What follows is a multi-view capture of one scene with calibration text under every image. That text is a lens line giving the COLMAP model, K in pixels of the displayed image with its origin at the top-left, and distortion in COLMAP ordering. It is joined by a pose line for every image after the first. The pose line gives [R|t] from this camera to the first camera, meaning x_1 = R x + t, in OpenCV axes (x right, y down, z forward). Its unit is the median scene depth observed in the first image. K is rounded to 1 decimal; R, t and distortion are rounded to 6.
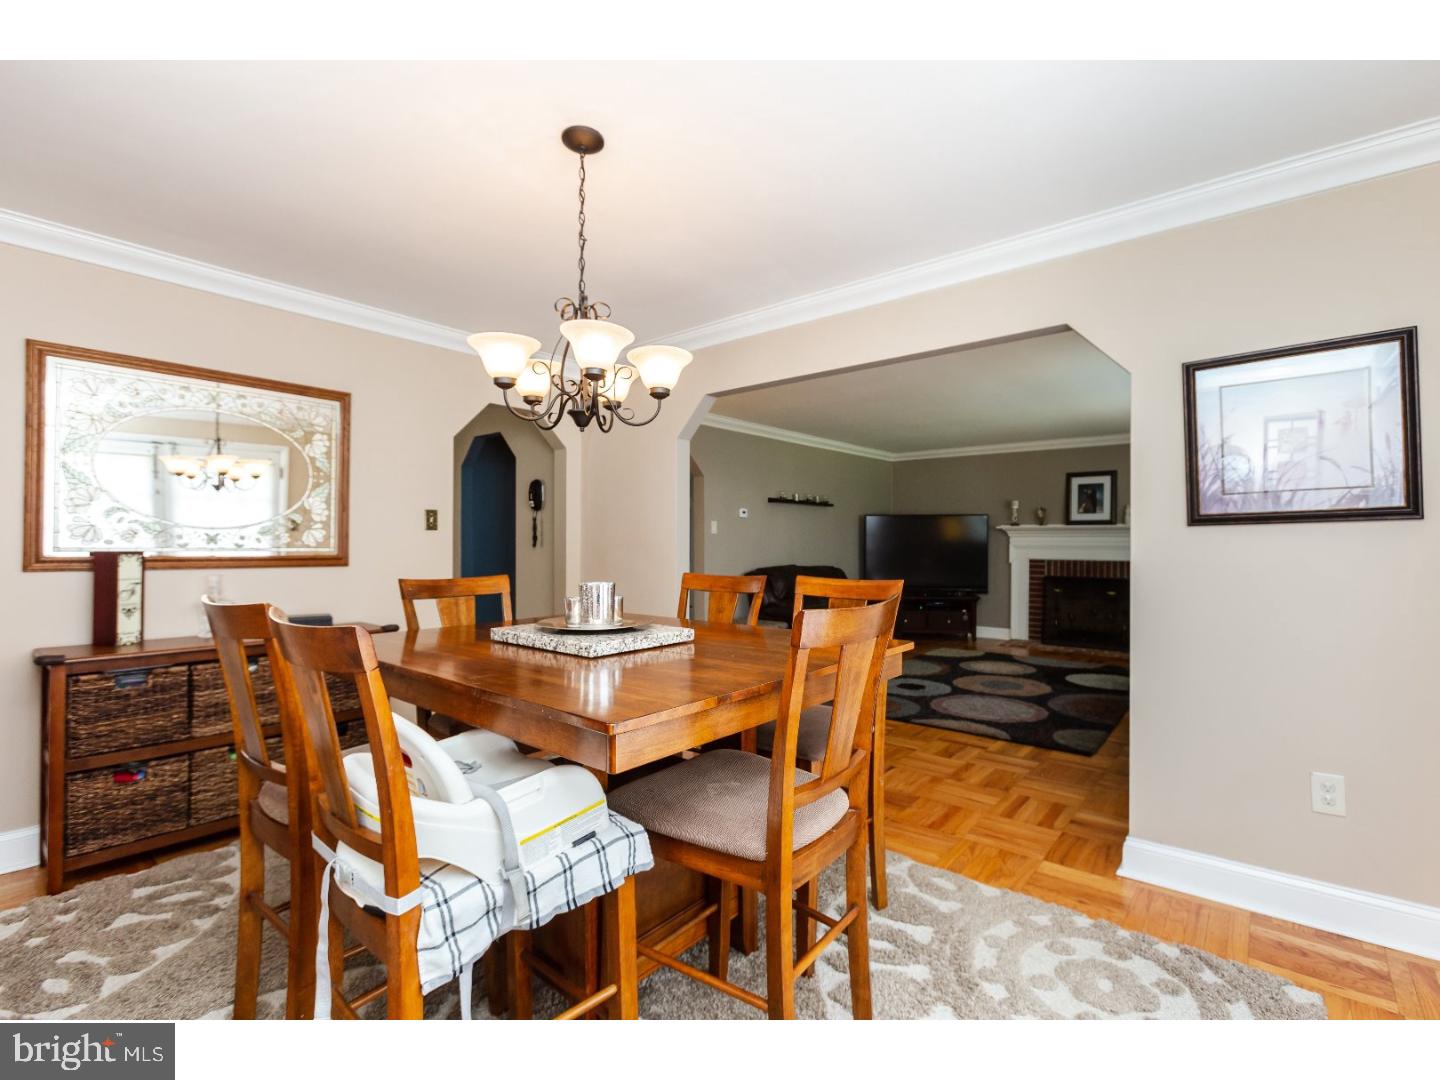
lens RADIAL K [[678.9, 0, 721.5], [0, 678.9, 540.5], [0, 0, 1]] dist [-0.000669, -0.000032]
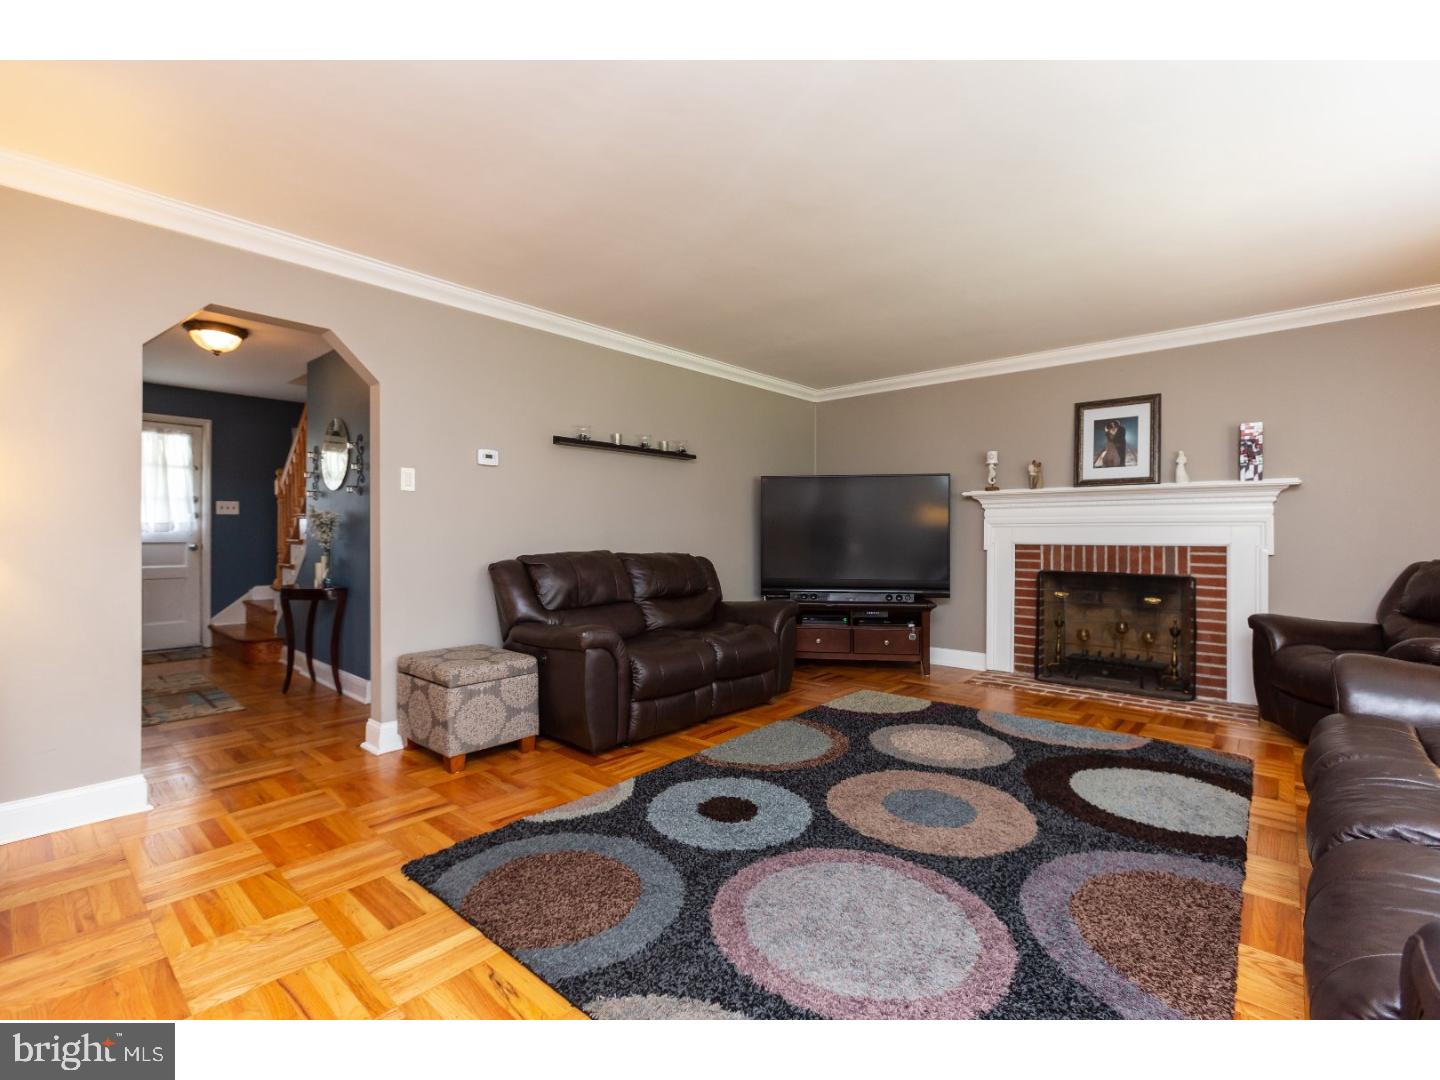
lens RADIAL K [[644.6, 0, 720.3], [0, 644.6, 534.9], [0, 0, 1]] dist [-0.001919, 0.003776]
pose [[0.999253, -0.000606, -0.038631, 0.211646], [0.000447, 0.999991, -0.004128, 0.022357], [0.038633, 0.004107, 0.999245, 0.407992]]
